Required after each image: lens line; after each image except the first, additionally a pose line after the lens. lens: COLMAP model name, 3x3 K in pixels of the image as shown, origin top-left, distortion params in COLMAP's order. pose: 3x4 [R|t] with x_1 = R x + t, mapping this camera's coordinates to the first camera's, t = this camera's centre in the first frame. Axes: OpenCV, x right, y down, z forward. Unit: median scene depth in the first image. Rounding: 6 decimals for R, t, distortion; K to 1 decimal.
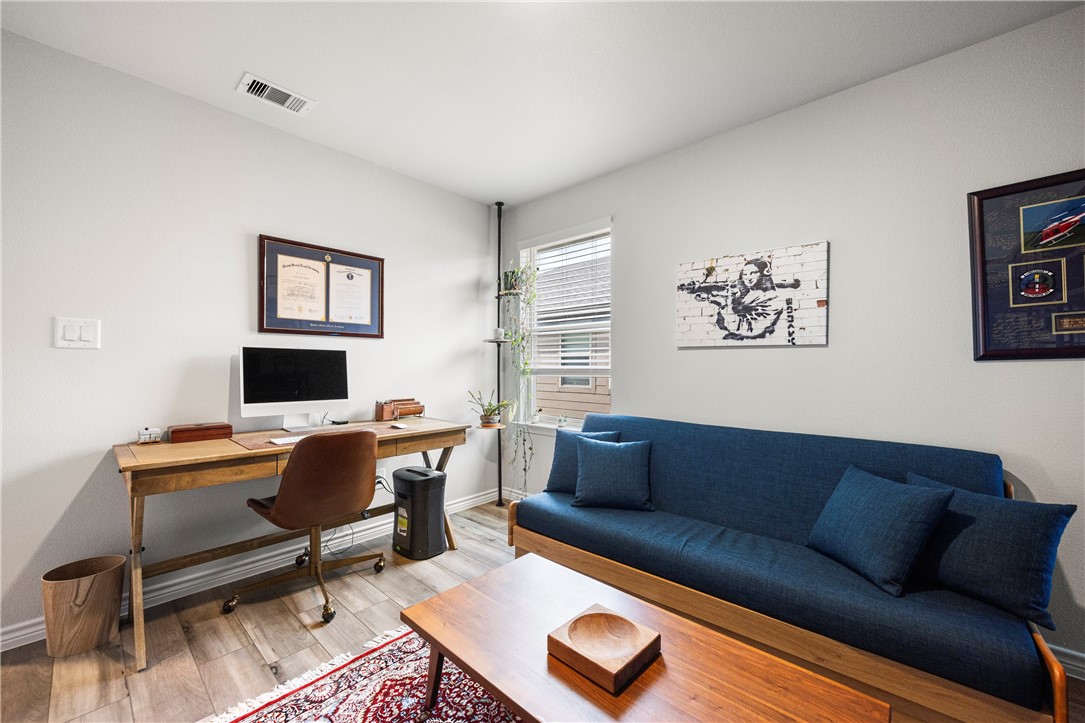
lens RADIAL K [[428.4, 0, 544.0], [0, 428.4, 366.3], [0, 0, 1]] dist [0.004068, -0.000327]
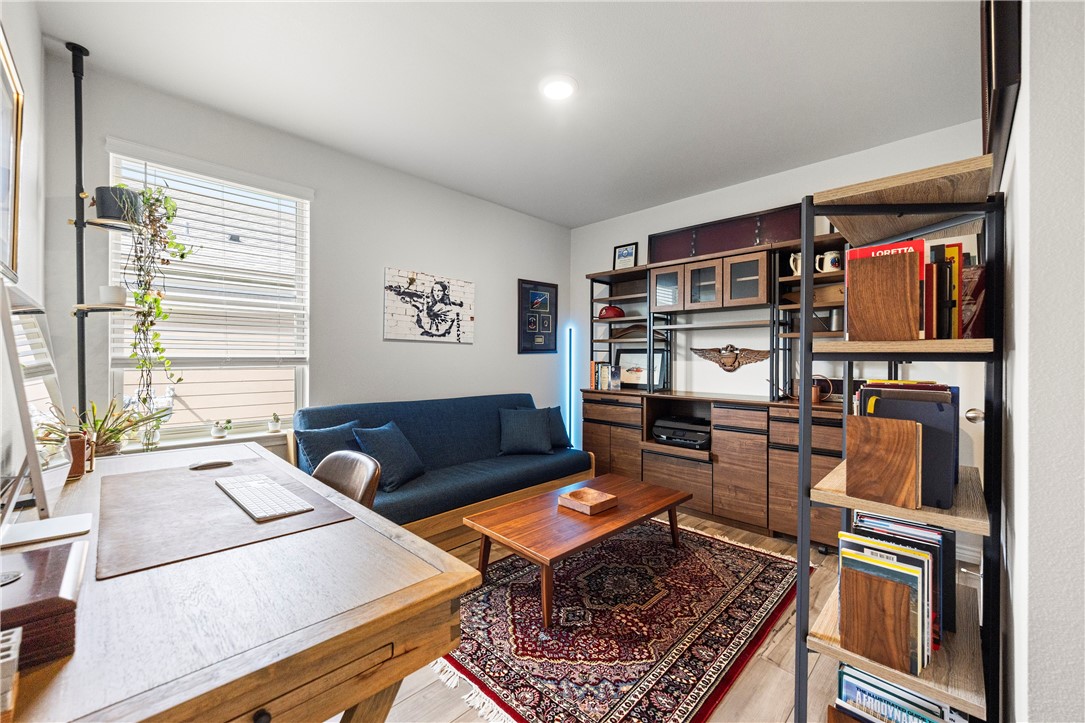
lens RADIAL K [[428.4, 0, 543.8], [0, 428.4, 356.5], [0, 0, 1]] dist [0.004068, -0.000327]
pose [[0.038943, 0.004060, 0.999233, -0.930825], [-0.005244, 0.999979, -0.003859, 0.006435], [-0.999228, -0.005089, 0.038964, 0.590999]]
